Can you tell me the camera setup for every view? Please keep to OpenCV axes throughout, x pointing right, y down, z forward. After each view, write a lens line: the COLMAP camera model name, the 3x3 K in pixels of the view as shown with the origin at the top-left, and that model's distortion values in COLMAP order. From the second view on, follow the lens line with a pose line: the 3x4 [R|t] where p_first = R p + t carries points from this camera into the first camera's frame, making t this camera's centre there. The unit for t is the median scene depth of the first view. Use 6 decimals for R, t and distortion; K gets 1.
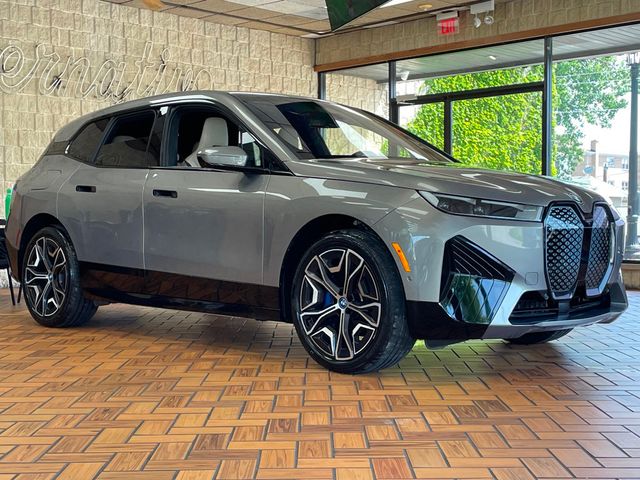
lens RADIAL K [[928.8, 0, 320.0], [0, 928.8, 240.0], [0, 0, 1]] dist [0.191753, -0.046907]
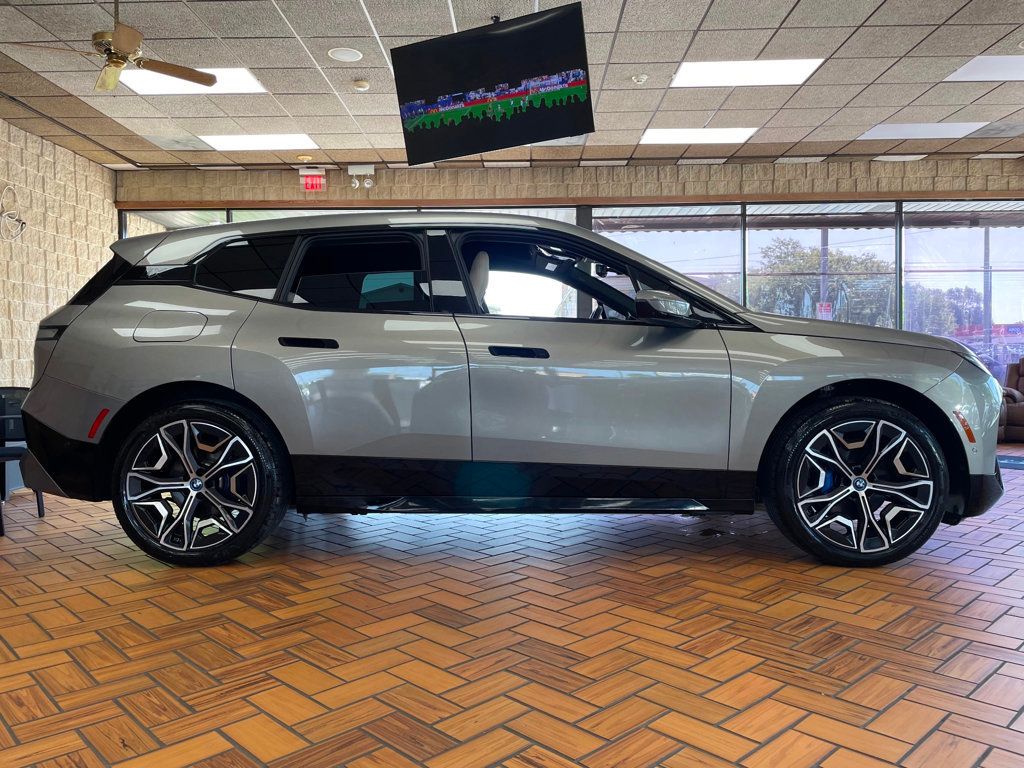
lens RADIAL K [[779.5, 0, 512.0], [0, 779.5, 384.0], [0, 0, 1]] dist [0.041166, -0.004430]
pose [[0.737745, -0.017247, 0.674859, -0.672861], [0.024881, 0.999689, -0.001650, -0.029112], [-0.674621, 0.018009, 0.737945, 0.671816]]
